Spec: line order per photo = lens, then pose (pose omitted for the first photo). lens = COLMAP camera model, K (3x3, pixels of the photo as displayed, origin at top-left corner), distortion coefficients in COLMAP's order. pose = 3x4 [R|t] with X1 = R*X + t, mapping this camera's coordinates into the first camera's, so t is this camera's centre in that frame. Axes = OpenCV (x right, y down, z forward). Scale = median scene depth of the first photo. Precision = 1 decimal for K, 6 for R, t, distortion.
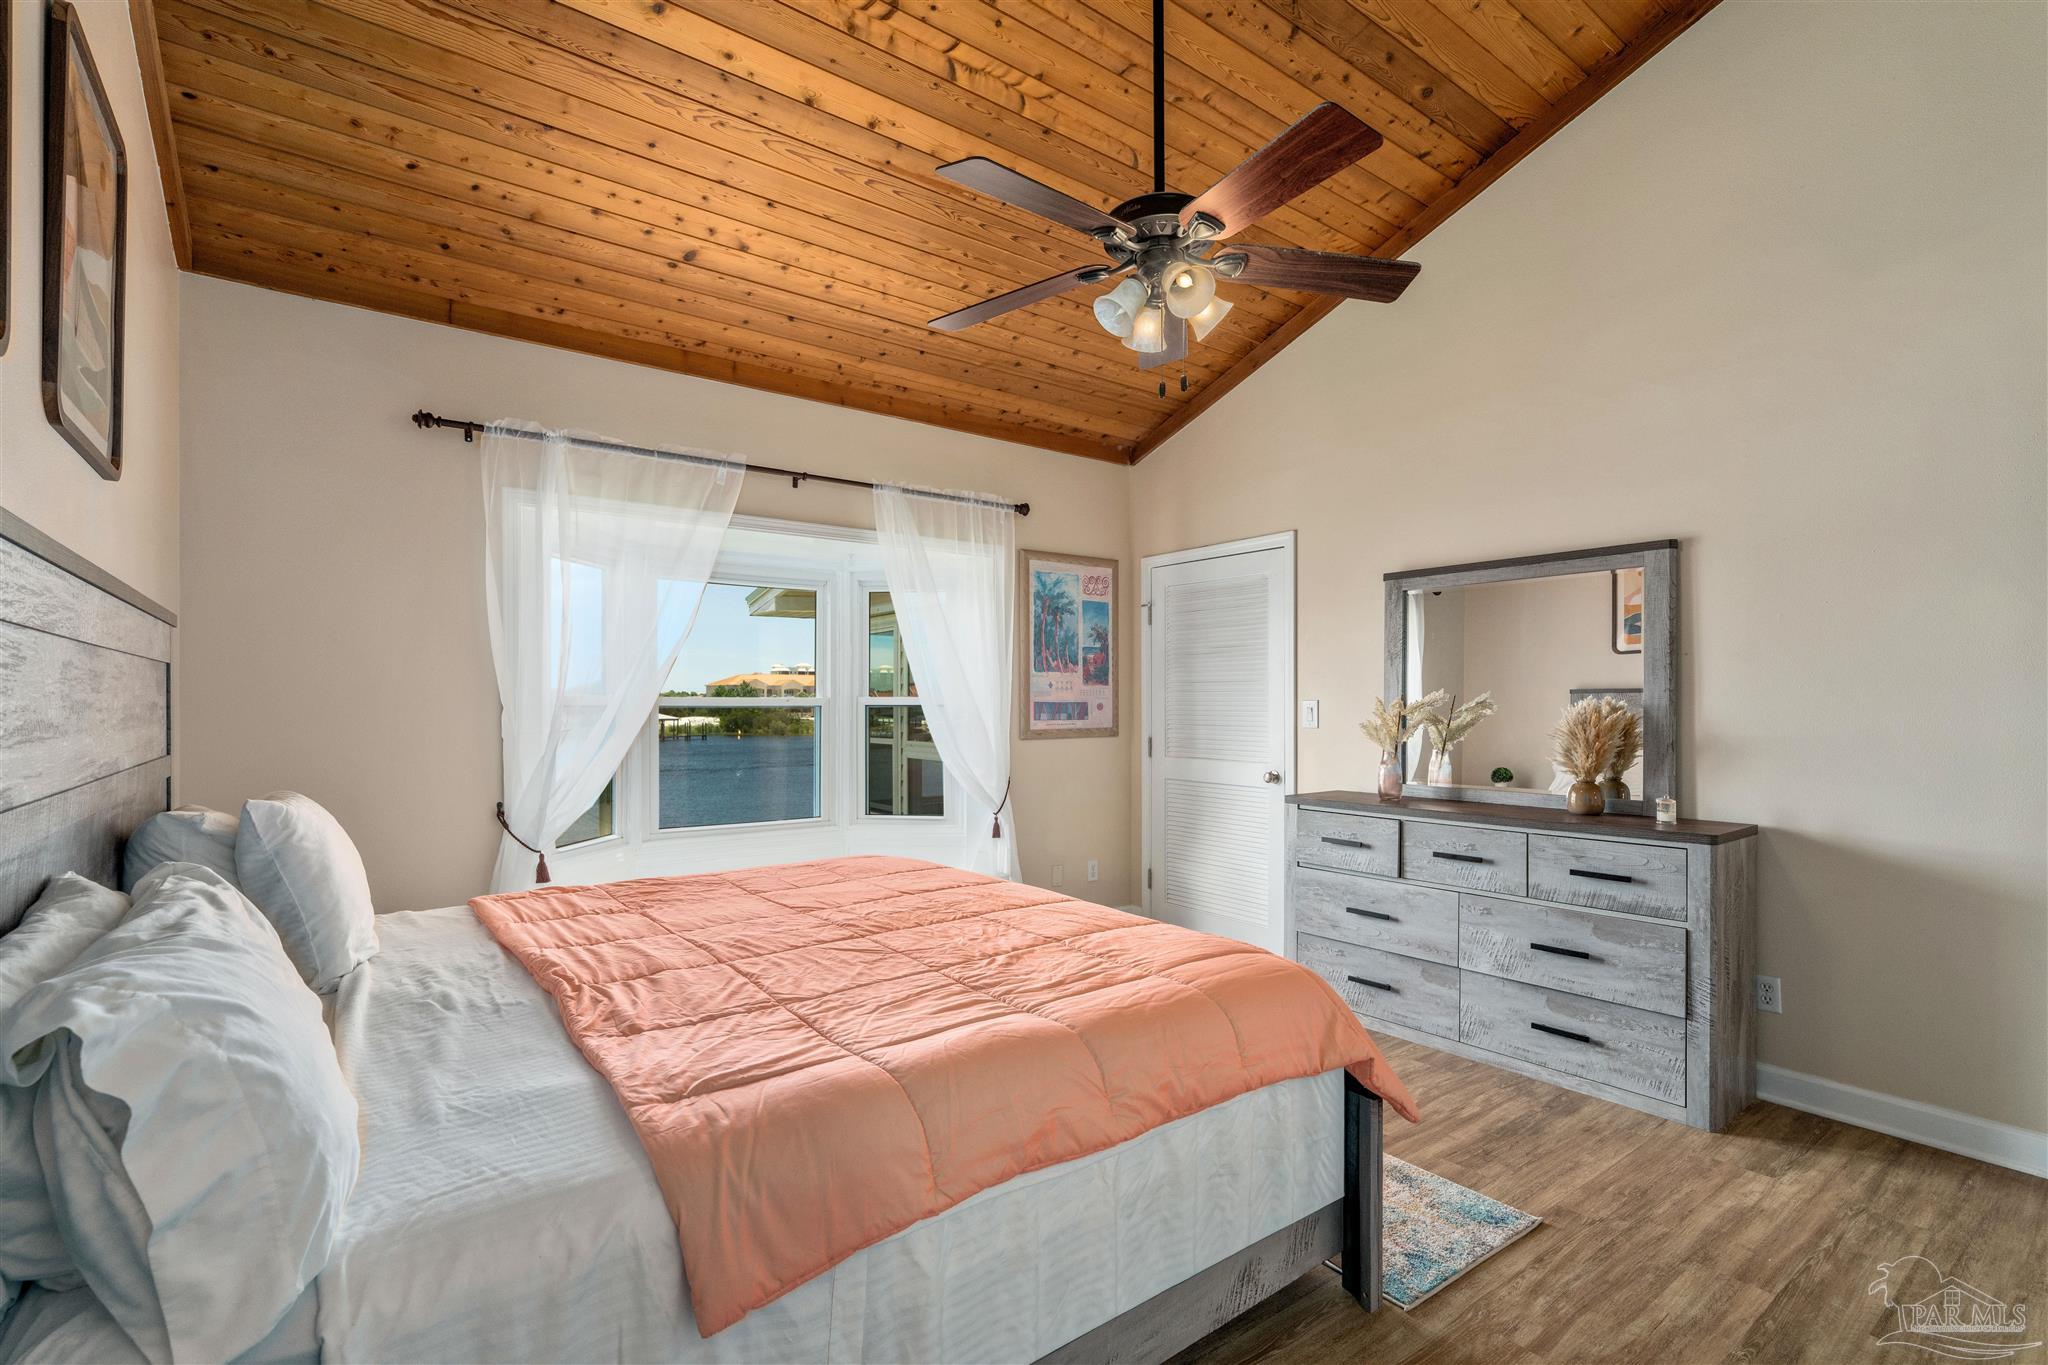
lens RADIAL K [[914.6, 0, 1024.9], [0, 914.6, 699.5], [0, 0, 1]] dist [-0.008260, 0.000227]
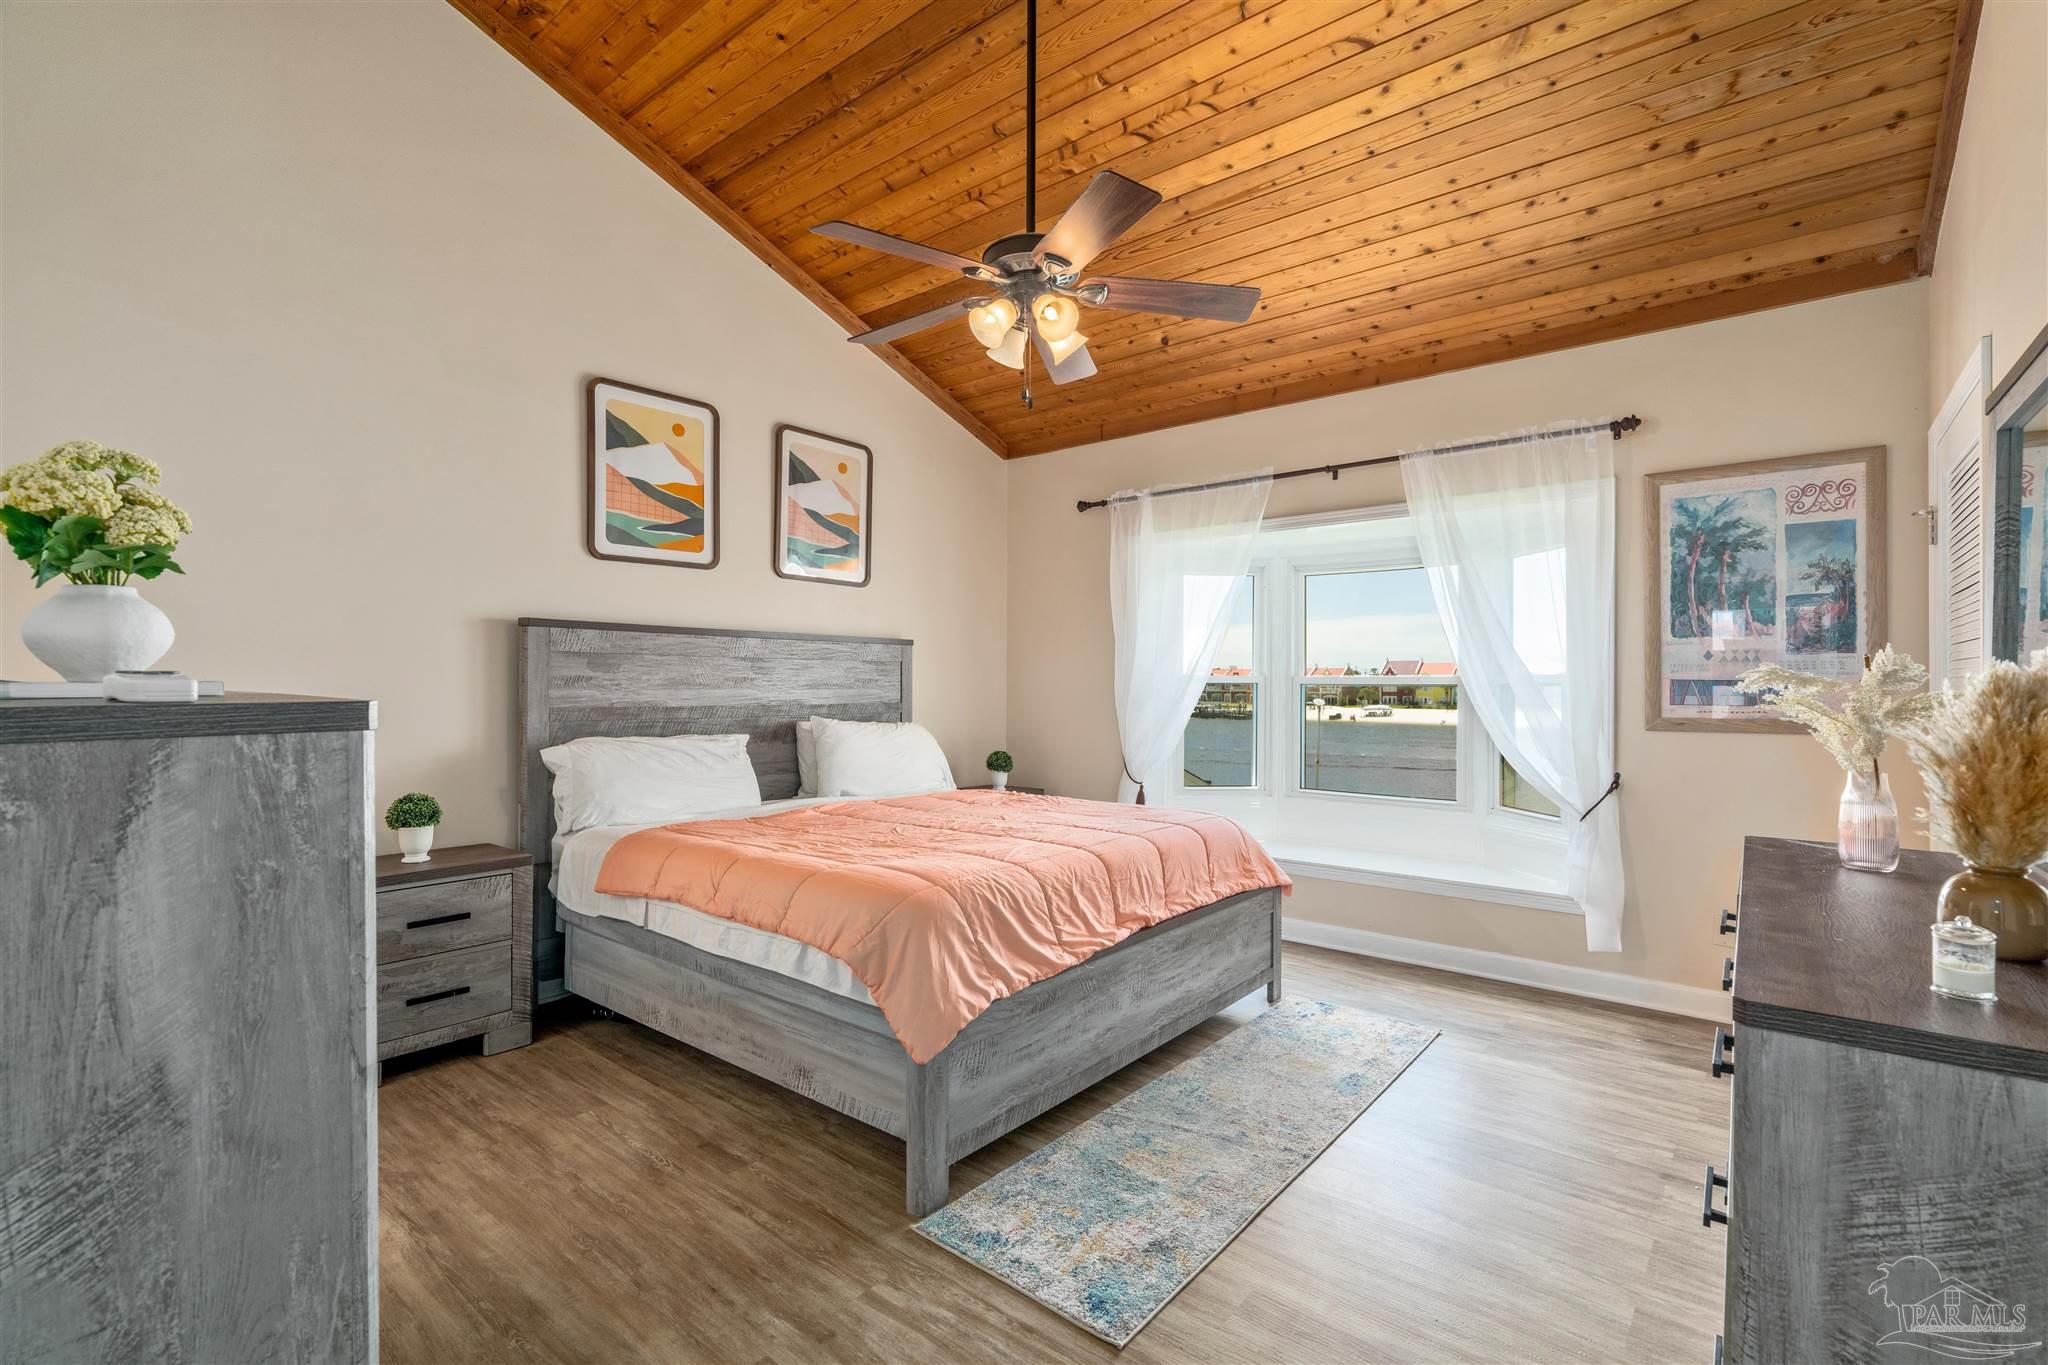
lens RADIAL K [[914.6, 0, 1044.3], [0, 914.6, 678.7], [0, 0, 1]] dist [-0.008260, 0.000227]
pose [[0.258976, -0.006547, -0.965862, 0.616482], [-0.001166, 0.999974, -0.007091, 0.008126], [0.965883, 0.002963, 0.258962, 0.351754]]
